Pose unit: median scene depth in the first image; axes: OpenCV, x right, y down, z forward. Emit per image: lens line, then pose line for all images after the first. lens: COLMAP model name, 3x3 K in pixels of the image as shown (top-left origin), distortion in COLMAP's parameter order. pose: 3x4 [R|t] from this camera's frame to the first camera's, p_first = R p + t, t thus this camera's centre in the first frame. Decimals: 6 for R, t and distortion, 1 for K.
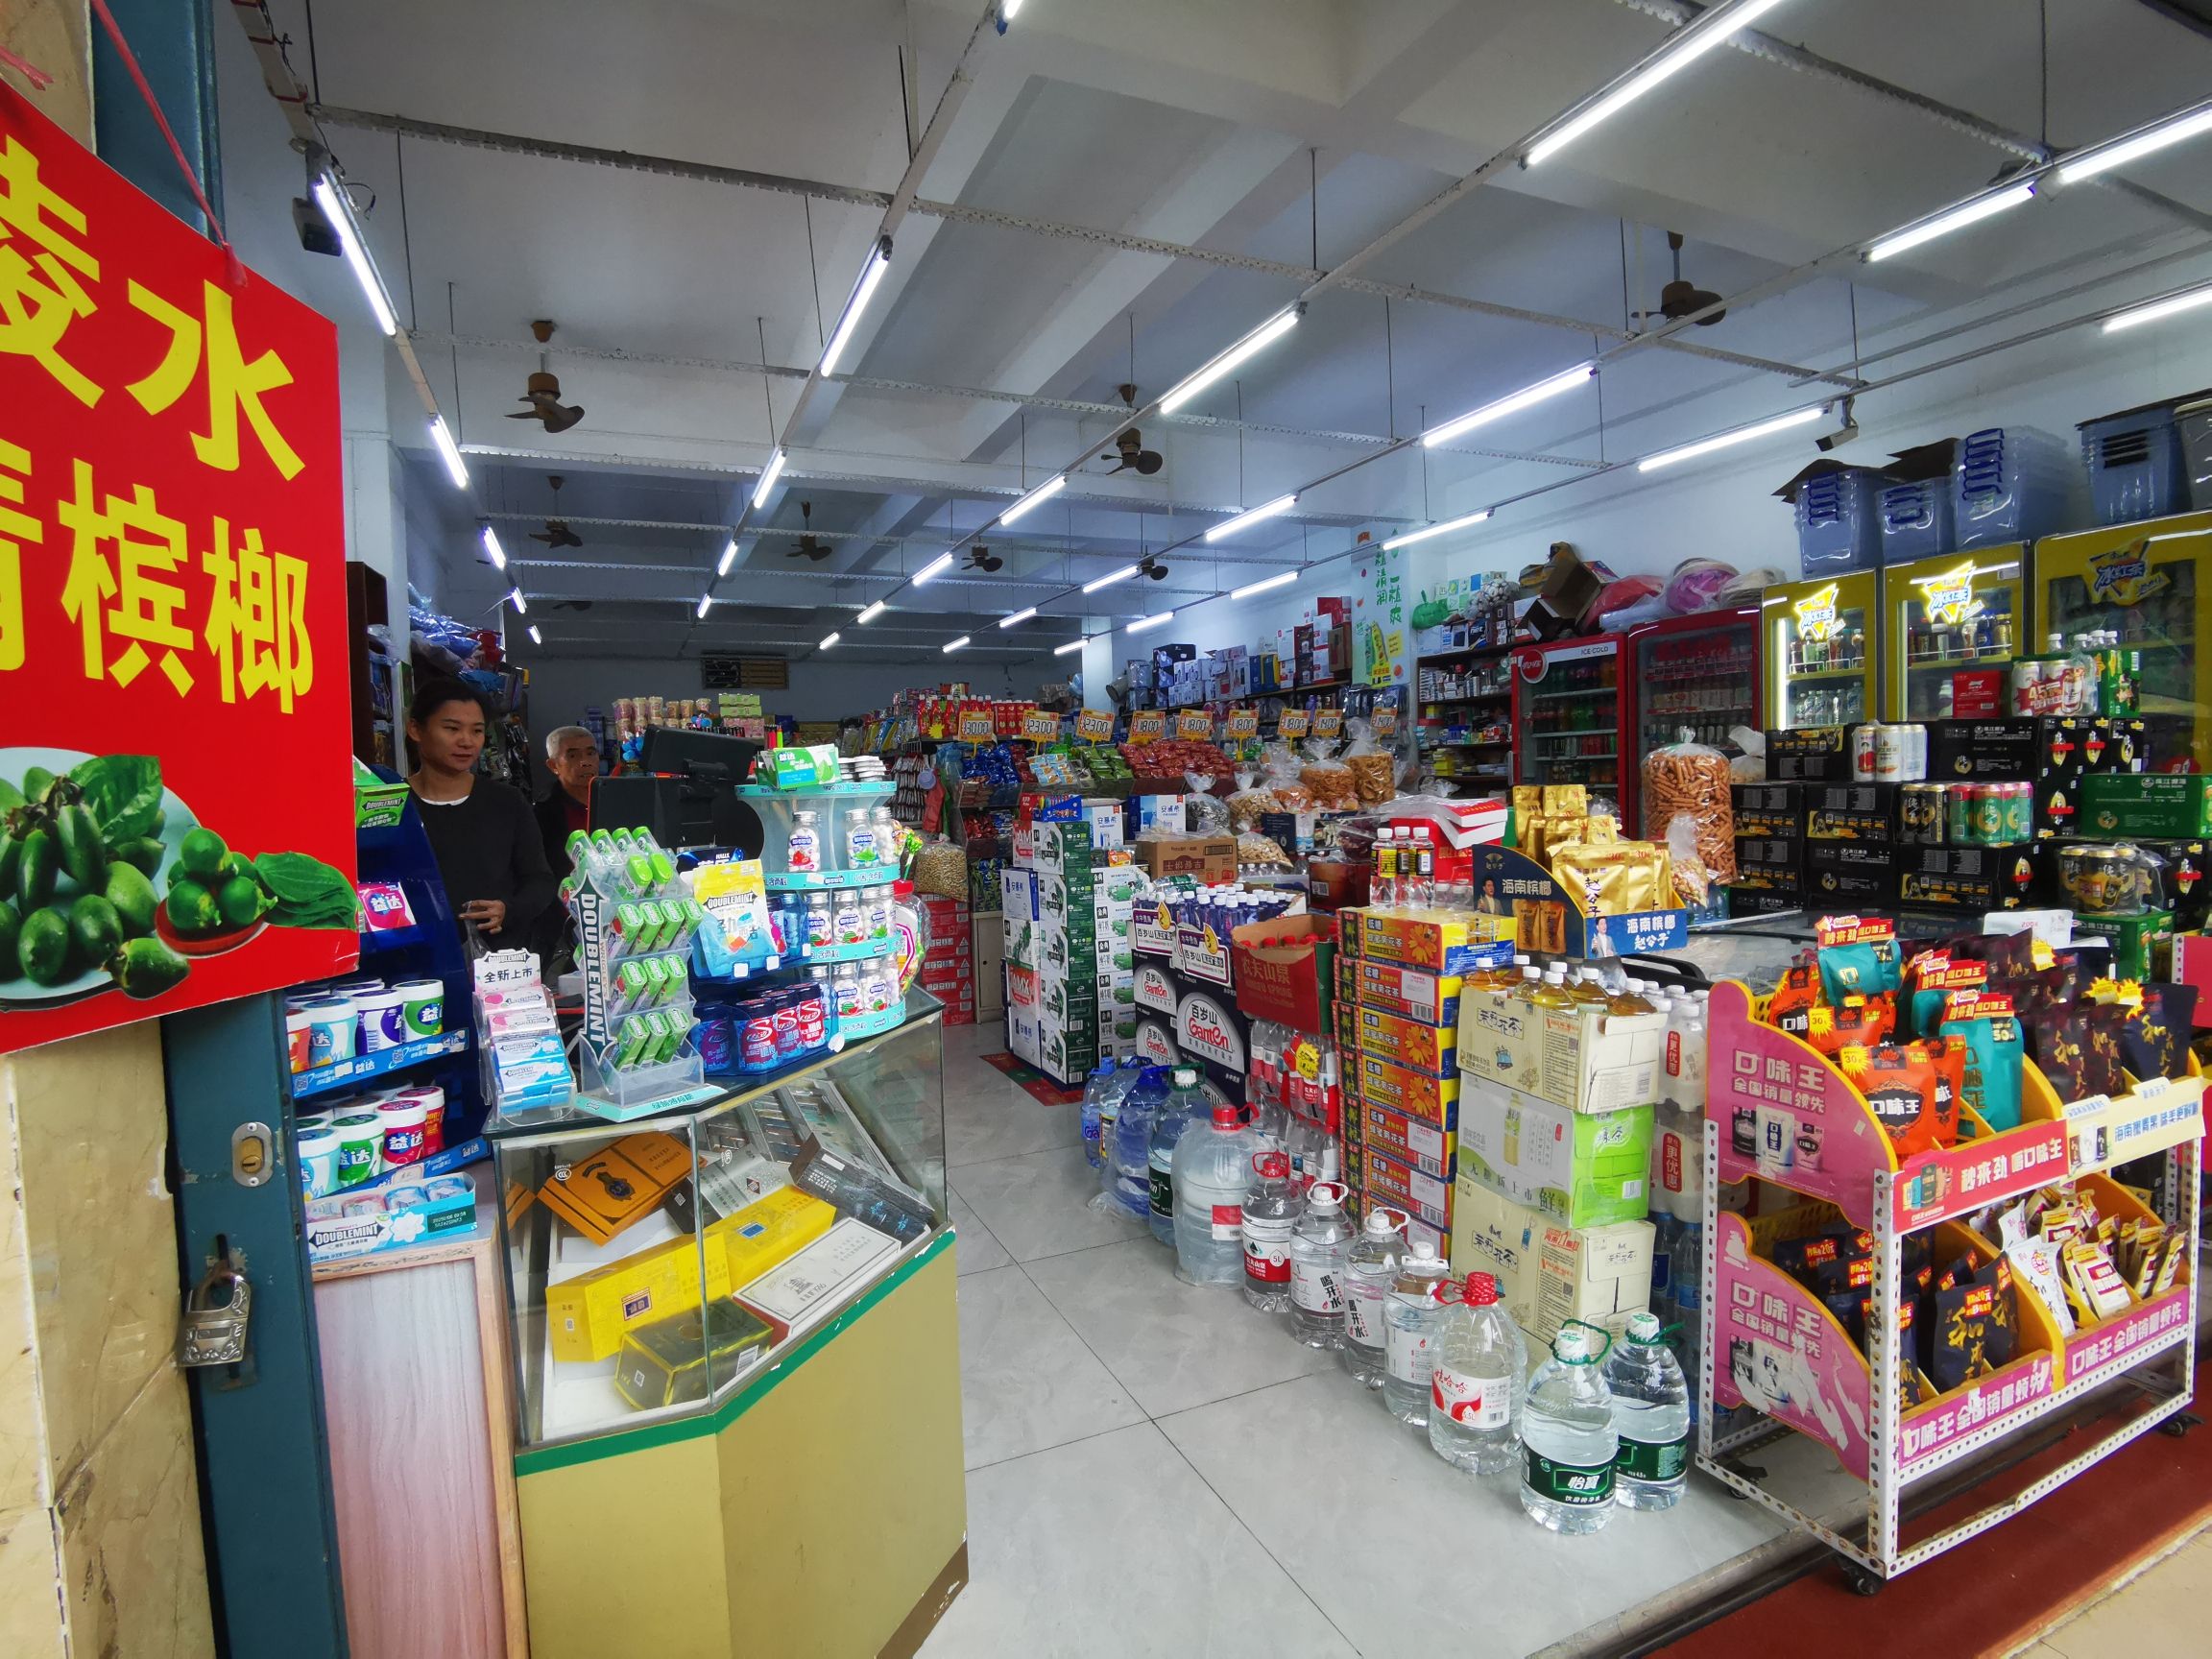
lens RADIAL K [[1081.1, 0, 1076.2], [0, 1081.1, 818.8], [0, 0, 1]] dist [0.000170, -0.018559]
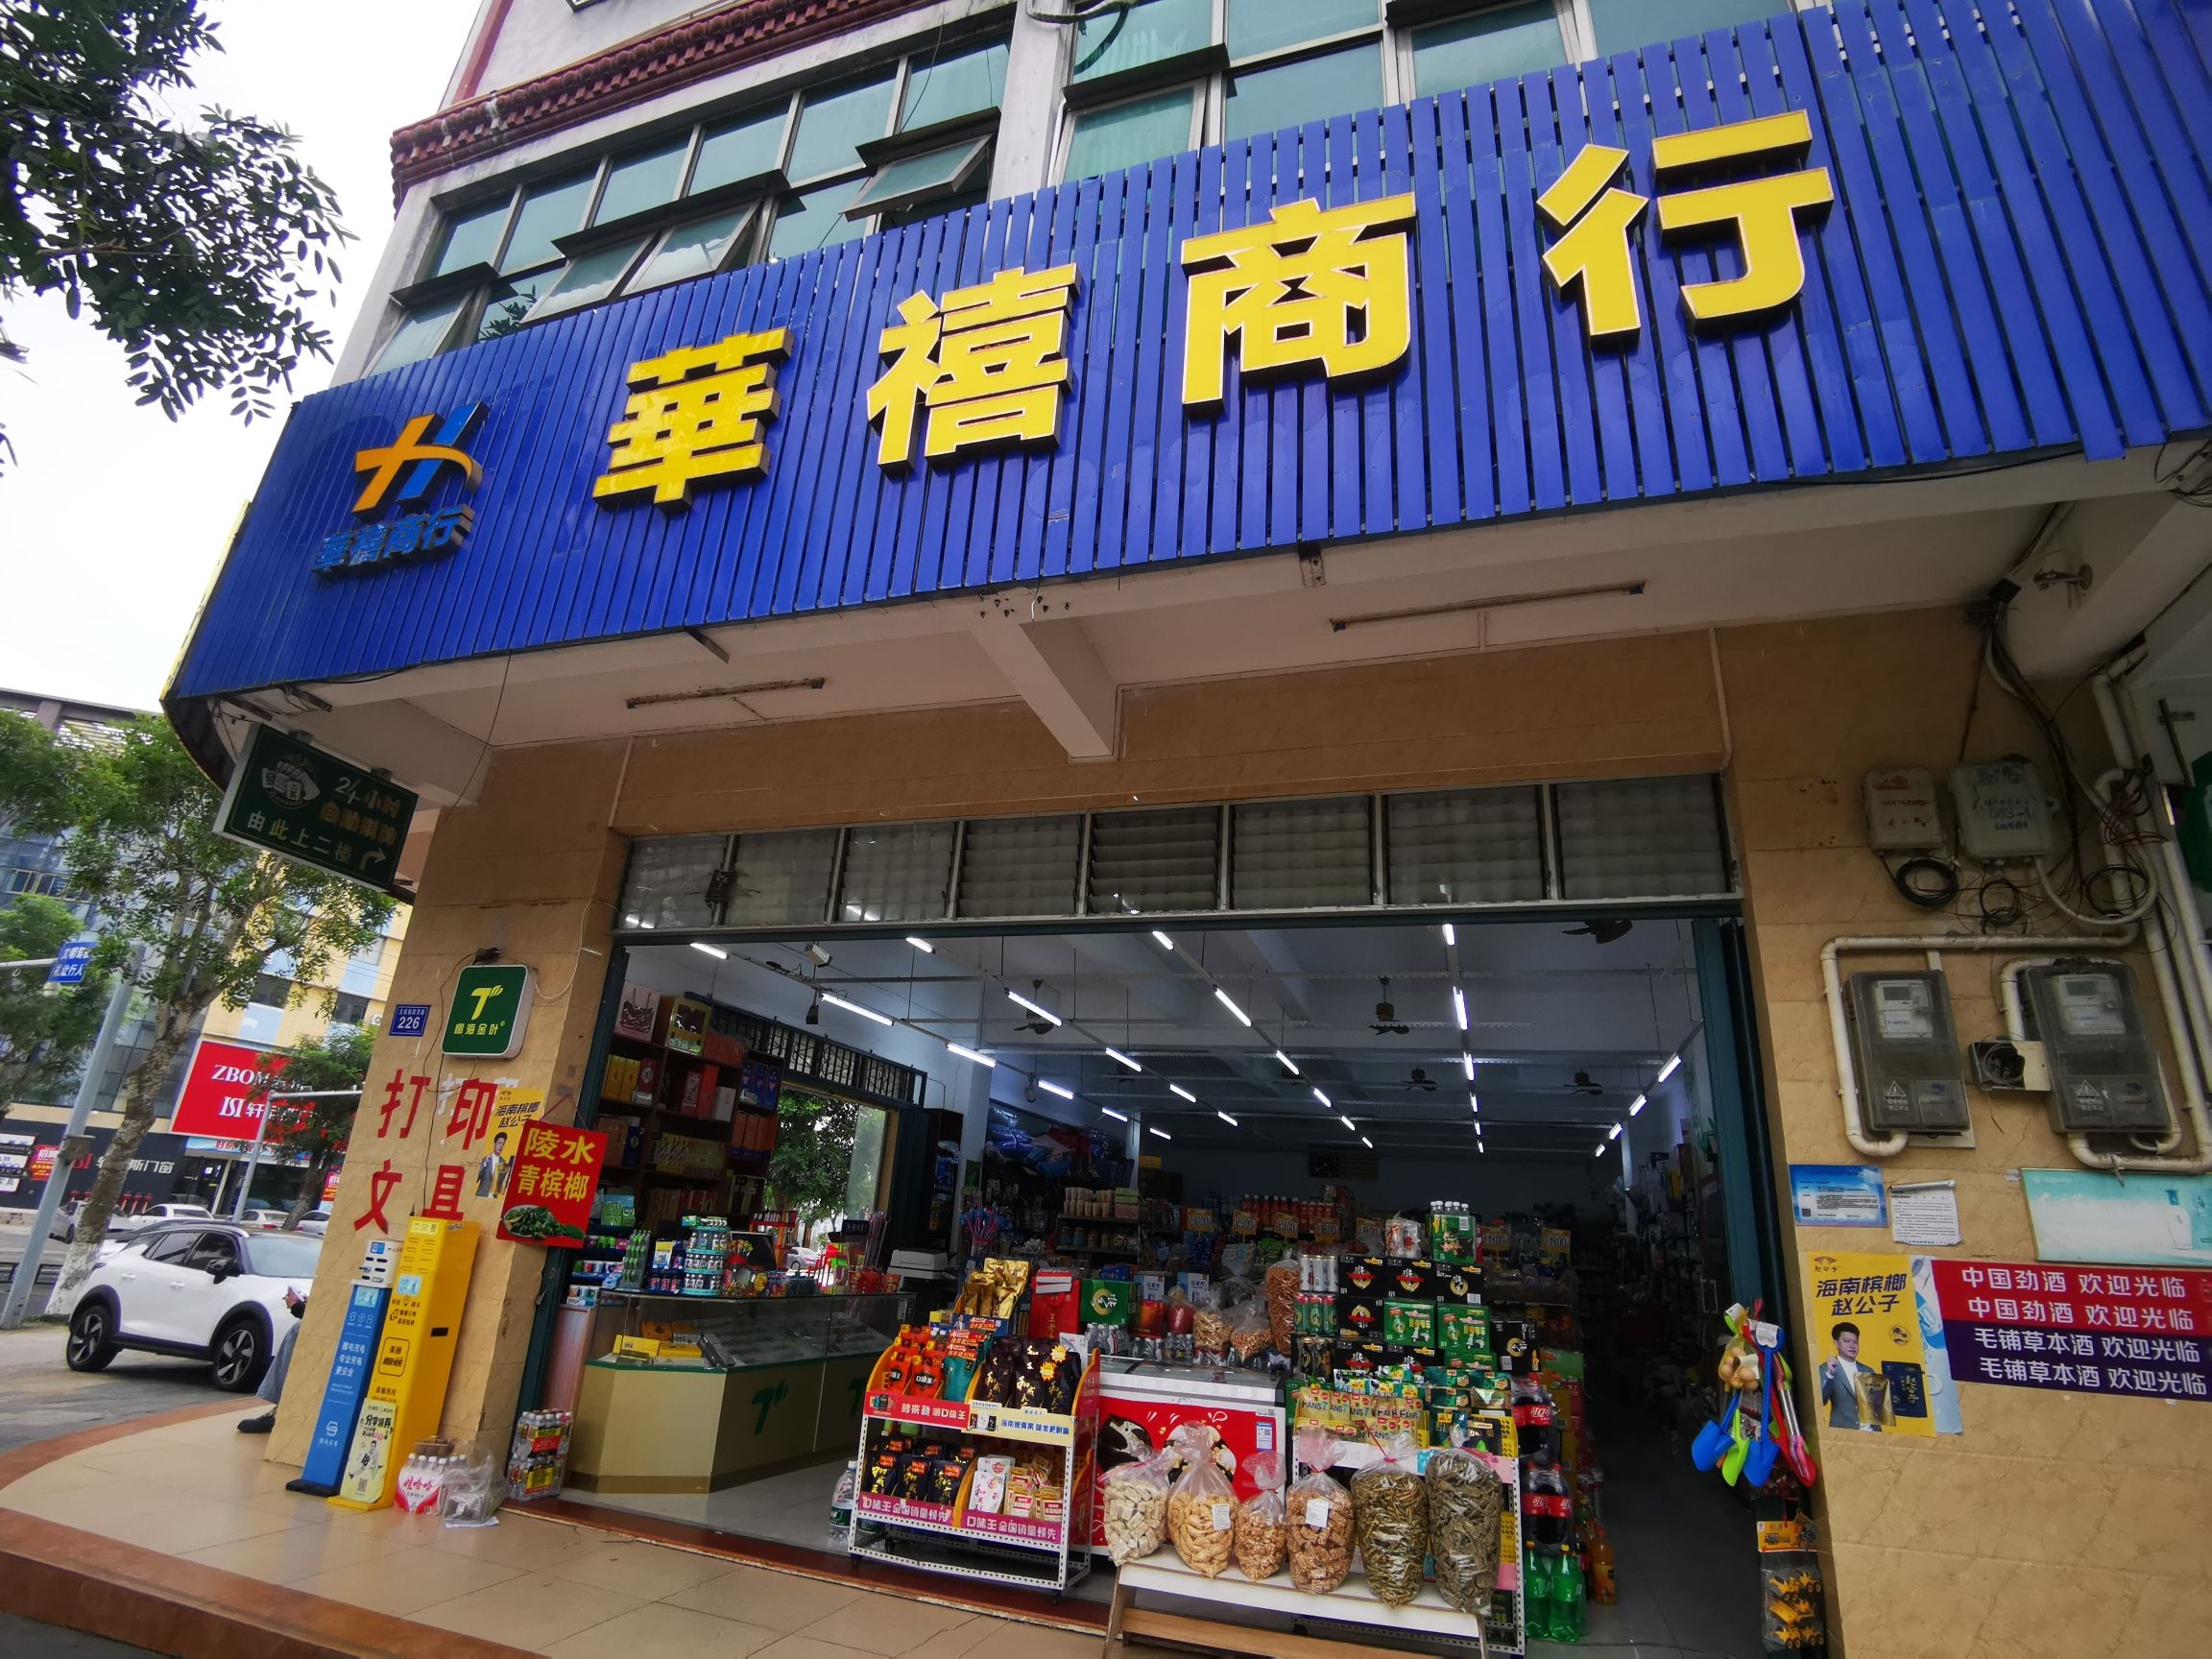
lens RADIAL K [[1133.2, 0, 1106.0], [0, 1133.2, 829.5], [0, 0, 1]] dist [0.001818, -0.070677]
pose [[0.737838, -0.157976, -0.656230, 1.557892], [-0.115654, 0.928258, -0.353499, -0.037606], [0.664995, 0.336720, 0.666634, -0.518680]]
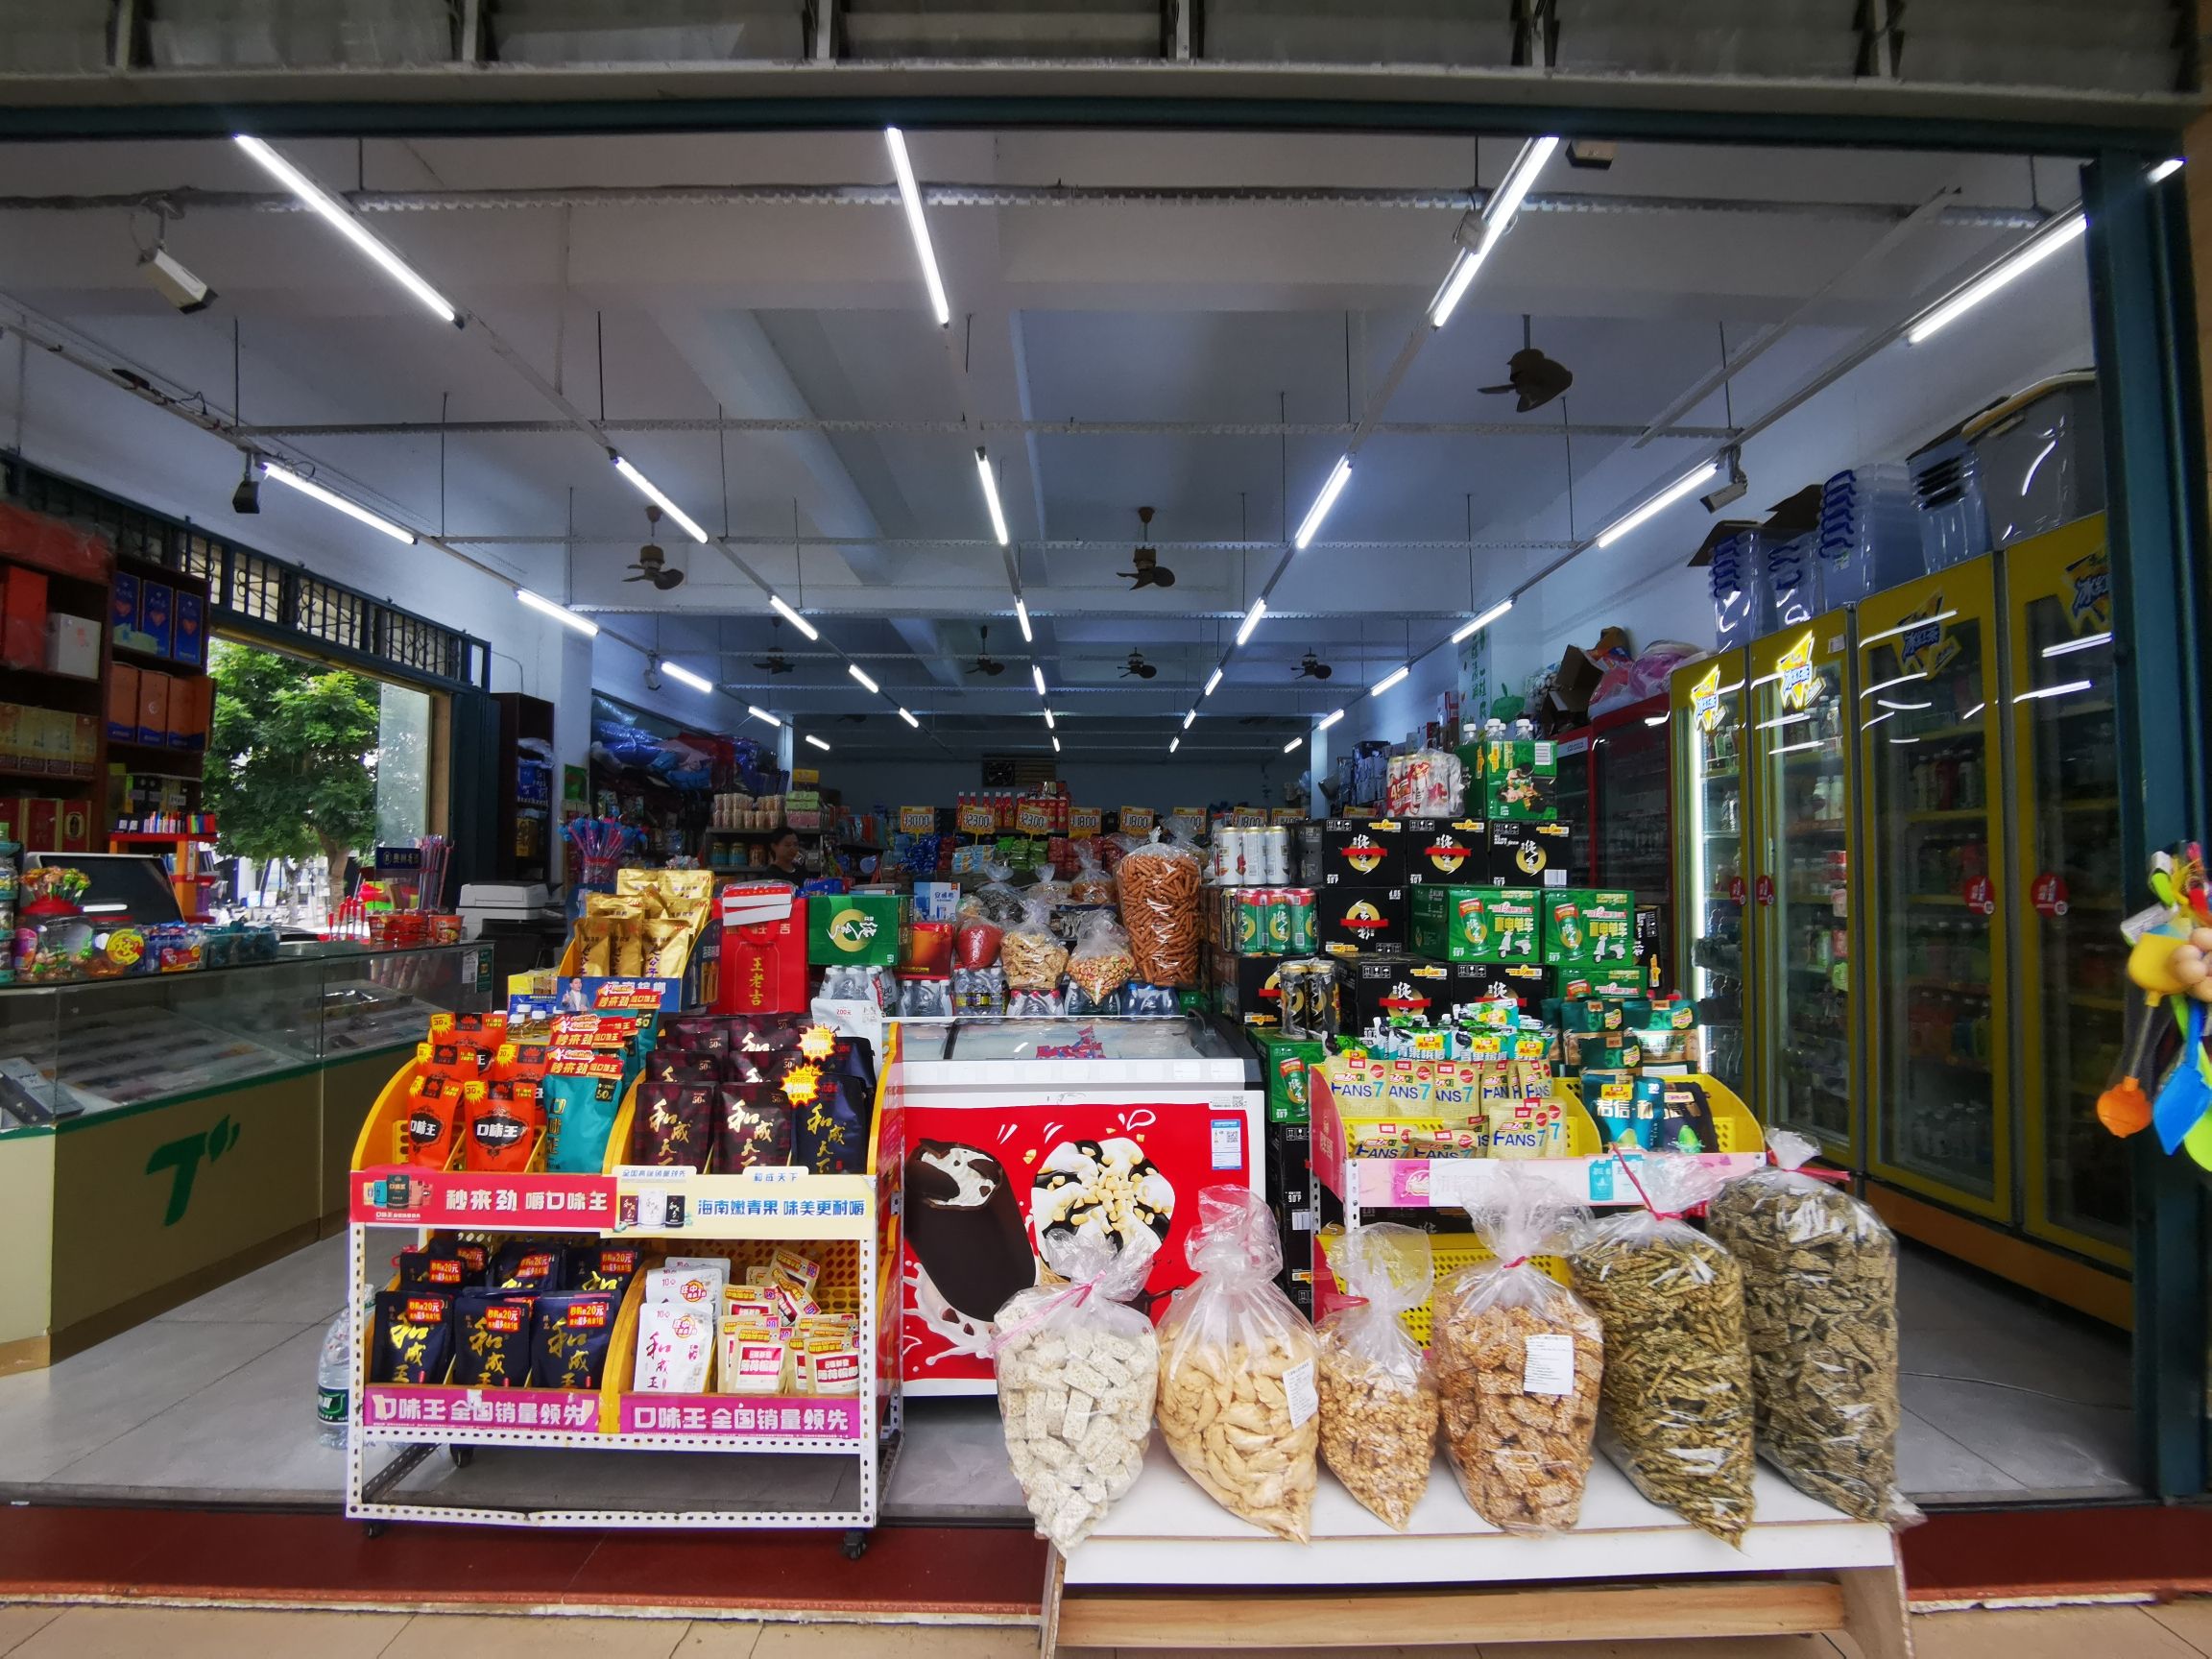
lens RADIAL K [[1084.5, 0, 1106.0], [0, 1084.5, 829.5], [0, 0, 1]] dist [0.023754, -0.059342]
pose [[0.922325, 0.014729, -0.386135, 0.898248], [-0.046128, 0.996324, -0.072178, -0.008361], [0.383653, 0.084384, 0.919614, 0.063045]]
